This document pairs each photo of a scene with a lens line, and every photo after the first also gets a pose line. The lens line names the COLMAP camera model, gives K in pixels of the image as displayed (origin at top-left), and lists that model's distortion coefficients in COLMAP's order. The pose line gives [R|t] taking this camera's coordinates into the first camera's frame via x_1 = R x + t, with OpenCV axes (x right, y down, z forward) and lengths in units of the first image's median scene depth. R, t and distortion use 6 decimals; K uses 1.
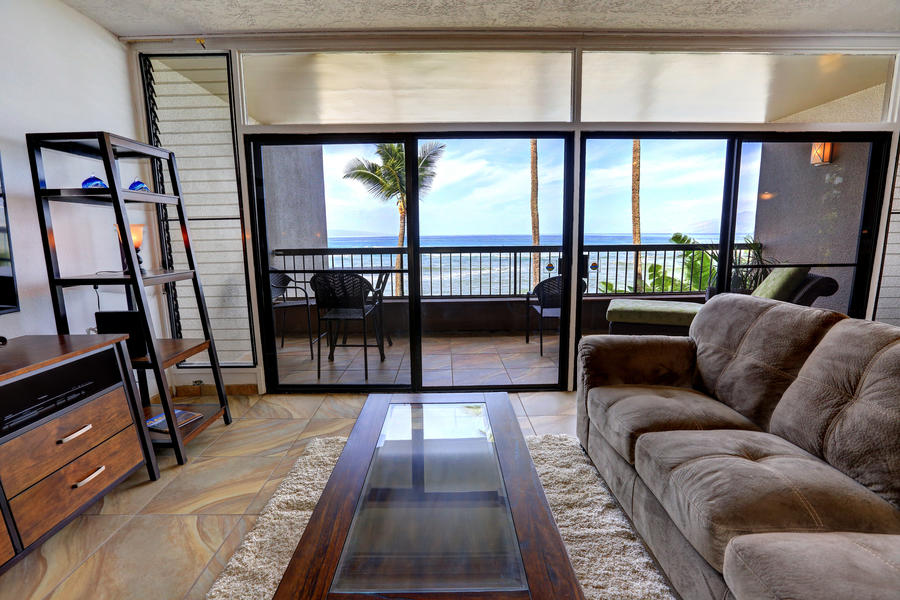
lens RADIAL K [[409.8, 0, 450.0], [0, 409.8, 300.0], [0, 0, 1]] dist [-0.052412, 0.020412]
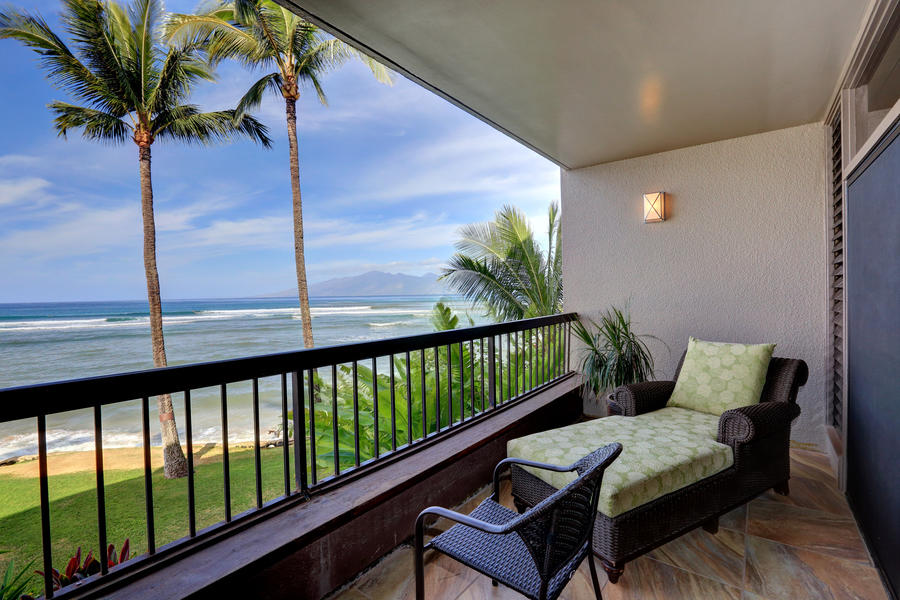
lens RADIAL K [[409.8, 0, 450.0], [0, 409.8, 300.0], [0, 0, 1]] dist [-0.052412, 0.020412]
pose [[0.628286, -0.012783, 0.777877, -0.007031], [0.134006, 0.986699, -0.092022, -0.035497], [-0.766354, 0.162056, 0.621642, 0.193533]]
